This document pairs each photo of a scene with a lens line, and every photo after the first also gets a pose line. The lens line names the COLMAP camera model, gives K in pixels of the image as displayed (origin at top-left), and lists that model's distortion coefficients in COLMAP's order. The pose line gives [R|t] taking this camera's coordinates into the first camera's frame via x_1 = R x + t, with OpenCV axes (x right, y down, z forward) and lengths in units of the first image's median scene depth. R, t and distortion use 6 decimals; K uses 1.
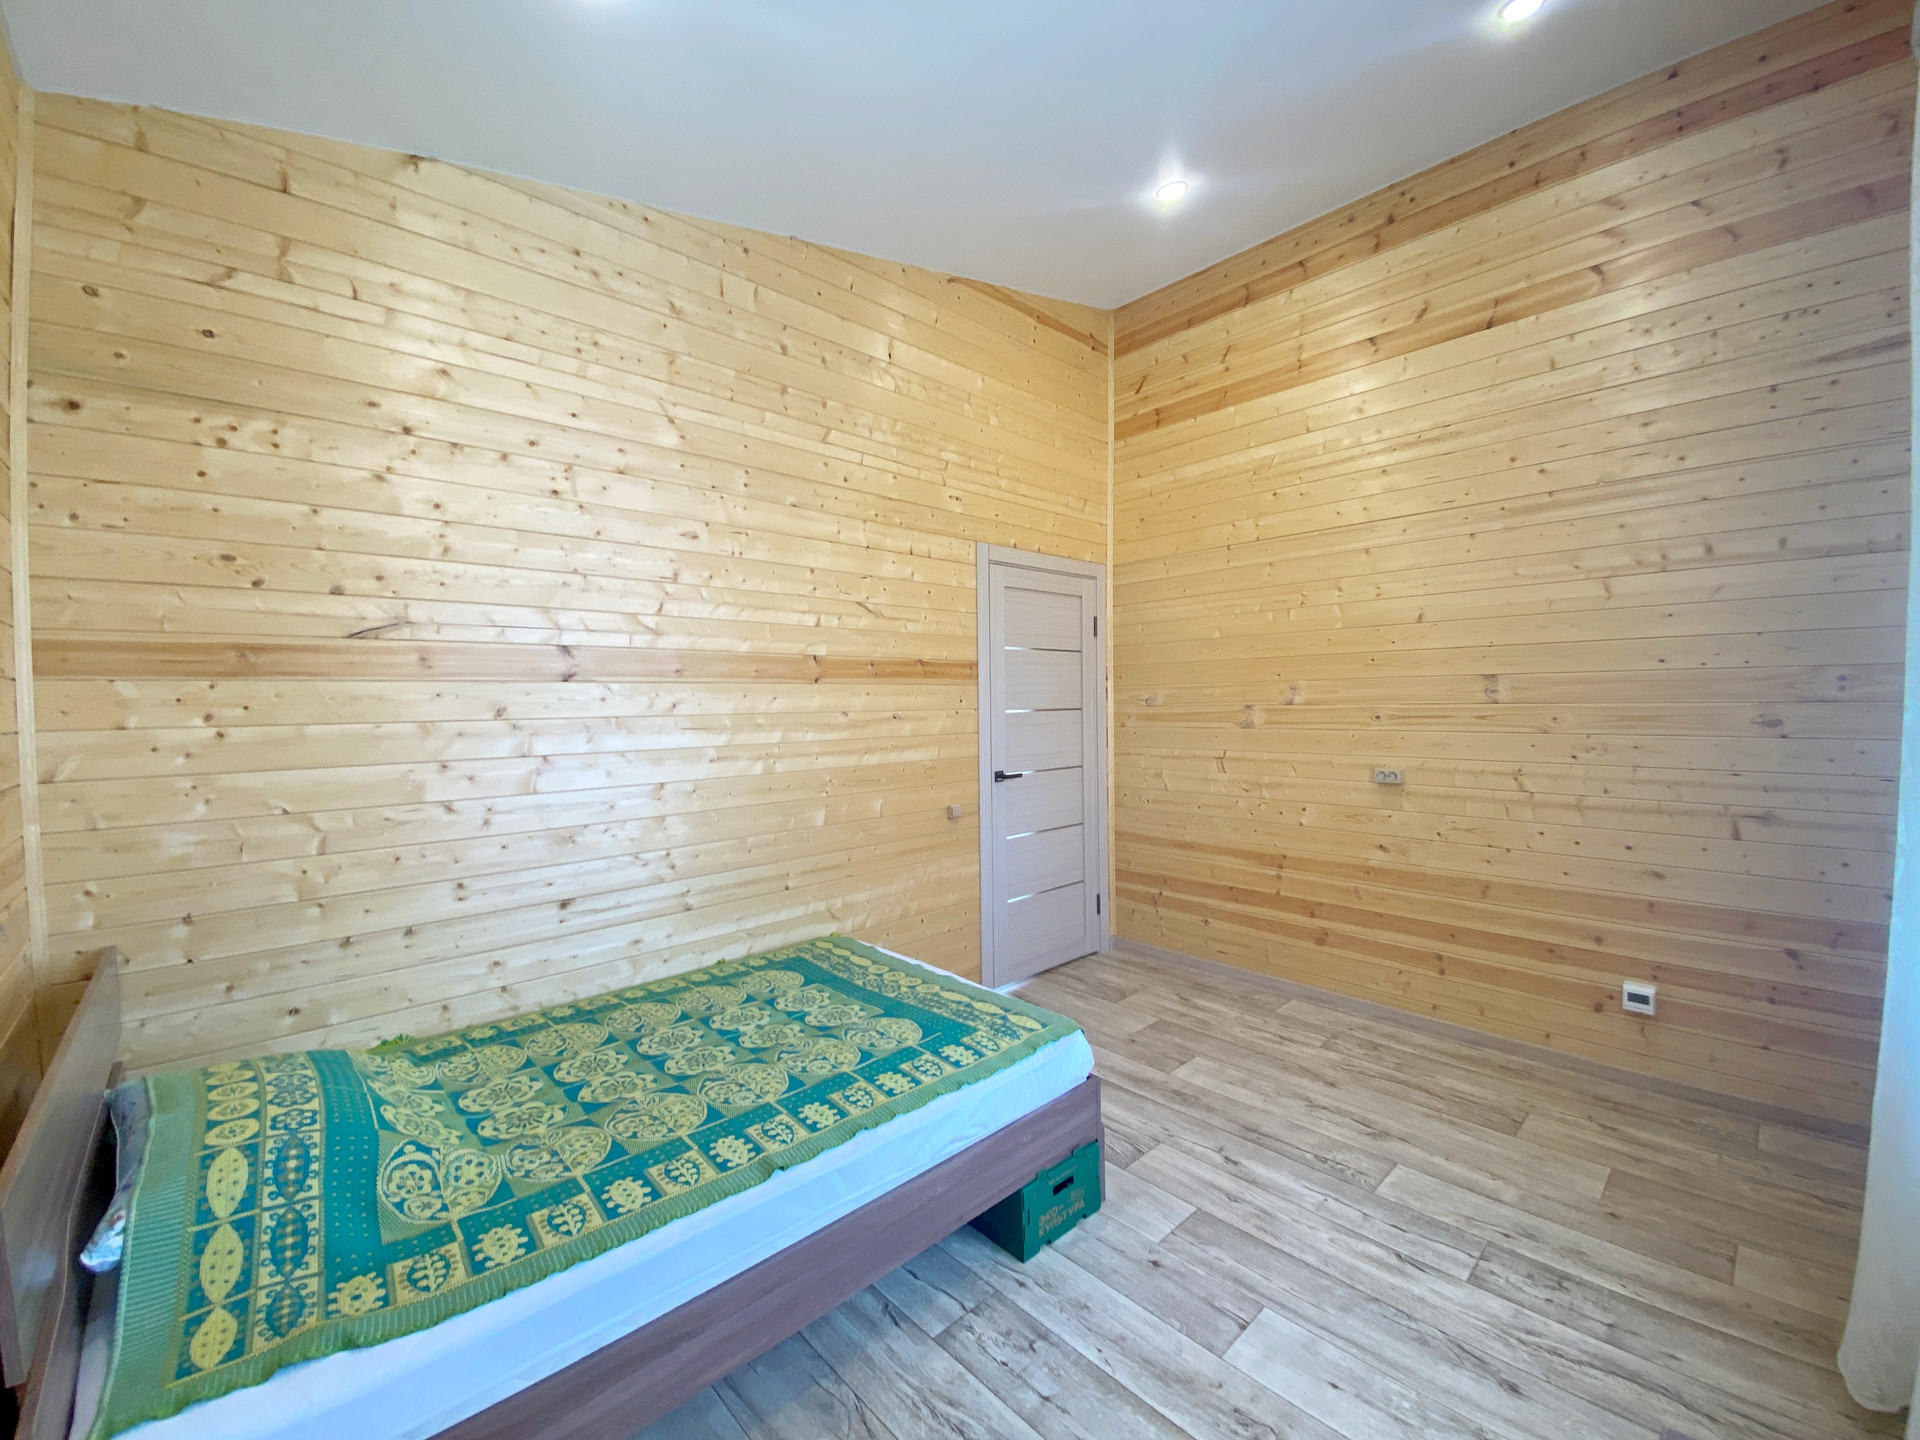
lens RADIAL K [[773.5, 0, 967.3], [0, 773.5, 709.0], [0, 0, 1]] dist [0.009040, -0.012320]
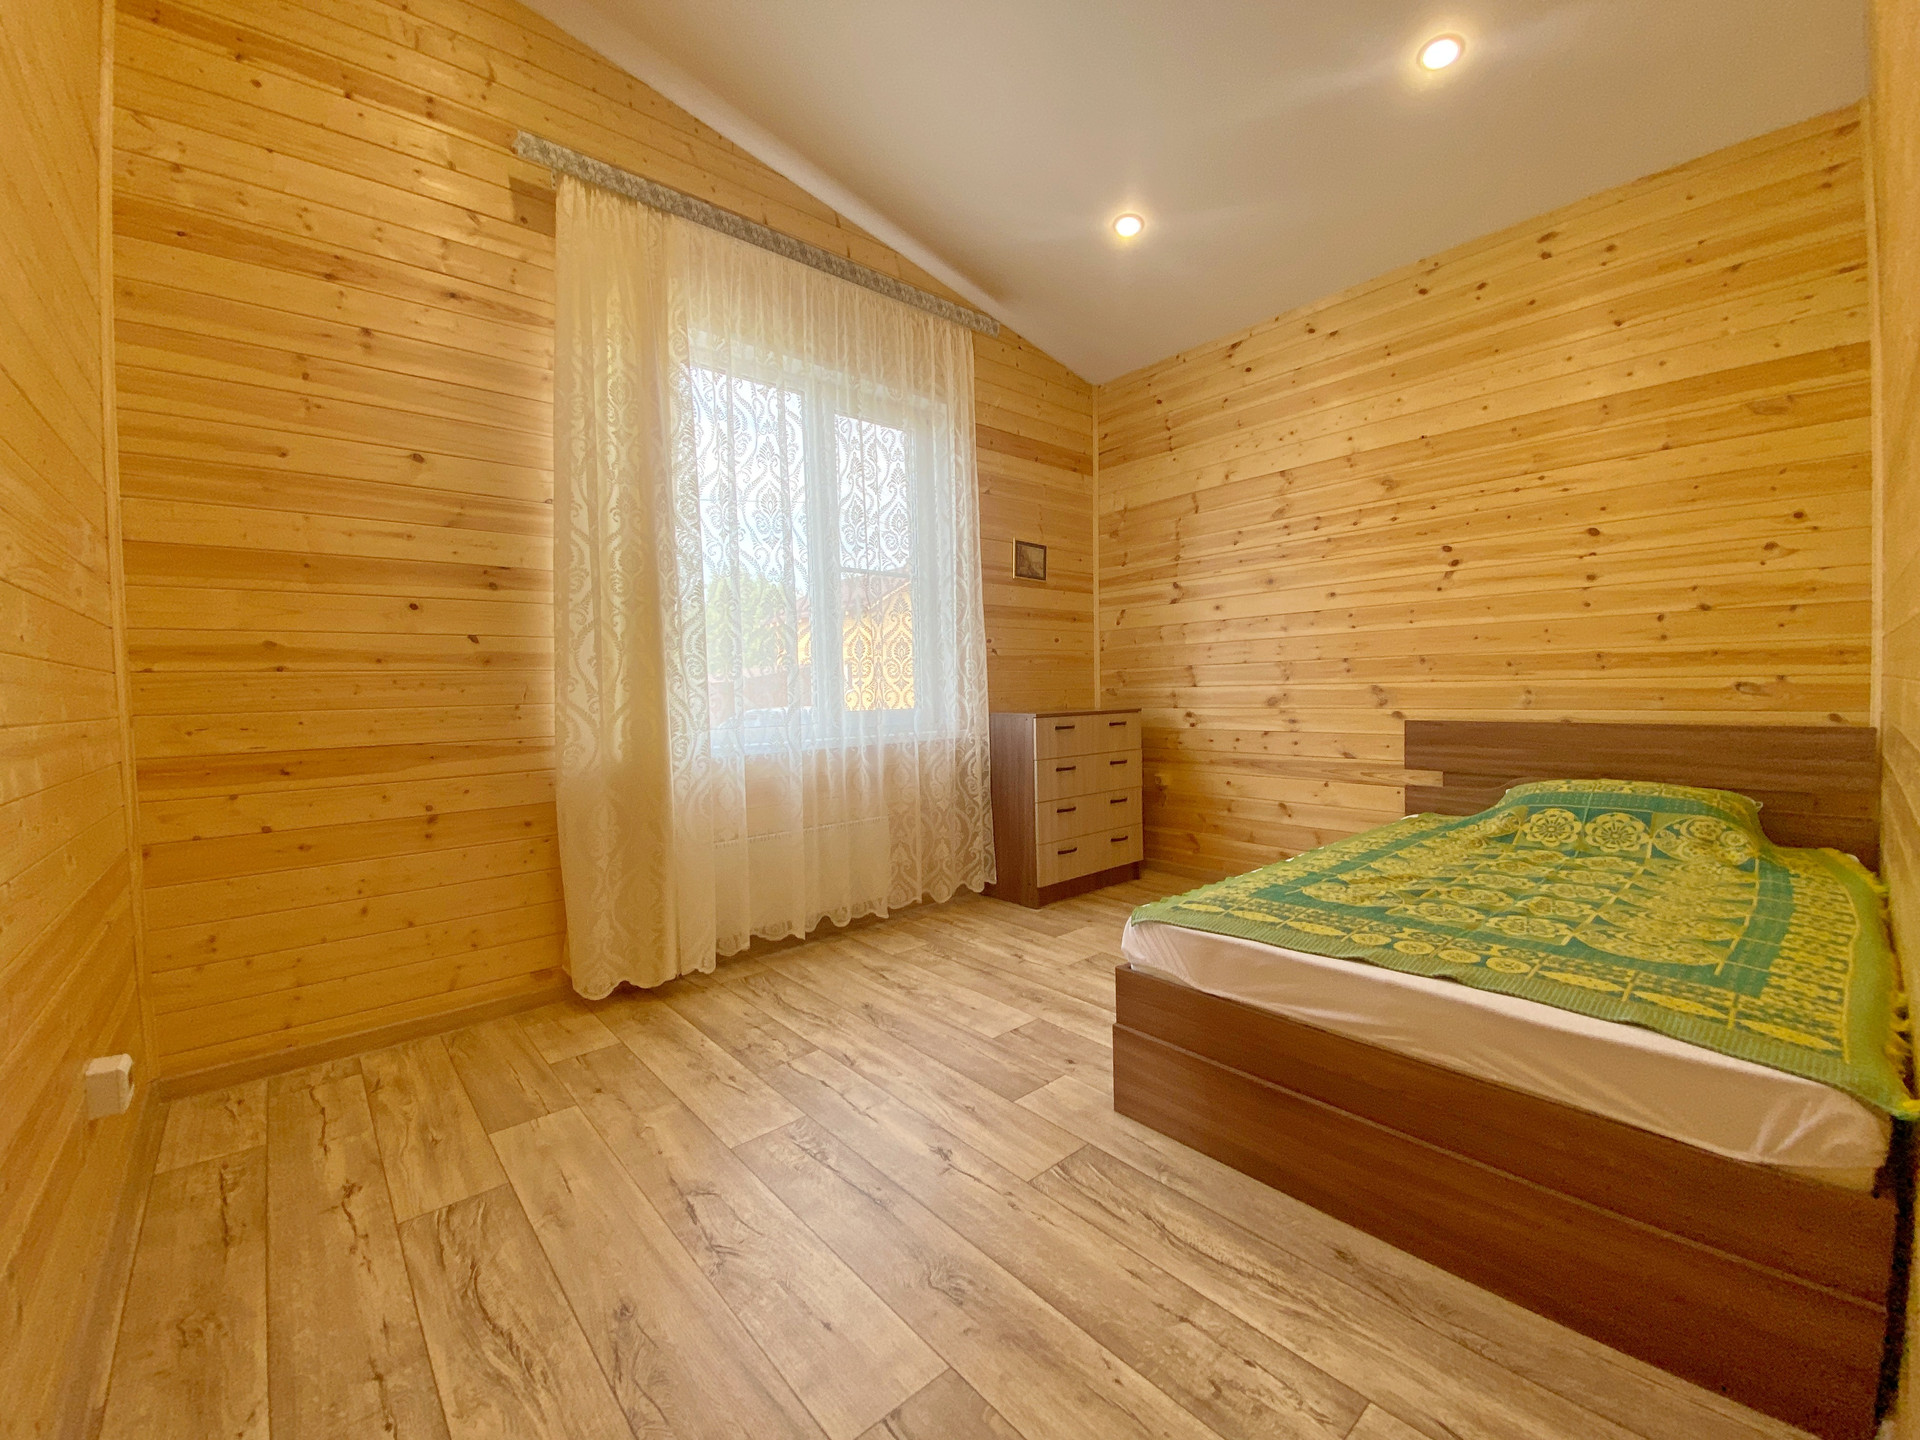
lens RADIAL K [[773.5, 0, 955.9], [0, 773.5, 739.6], [0, 0, 1]] dist [0.009040, -0.012320]
pose [[-0.998114, 0.033529, 0.051419, 0.337289], [0.037611, 0.996036, 0.080603, 0.152746], [-0.048513, 0.082385, -0.995419, 2.109249]]
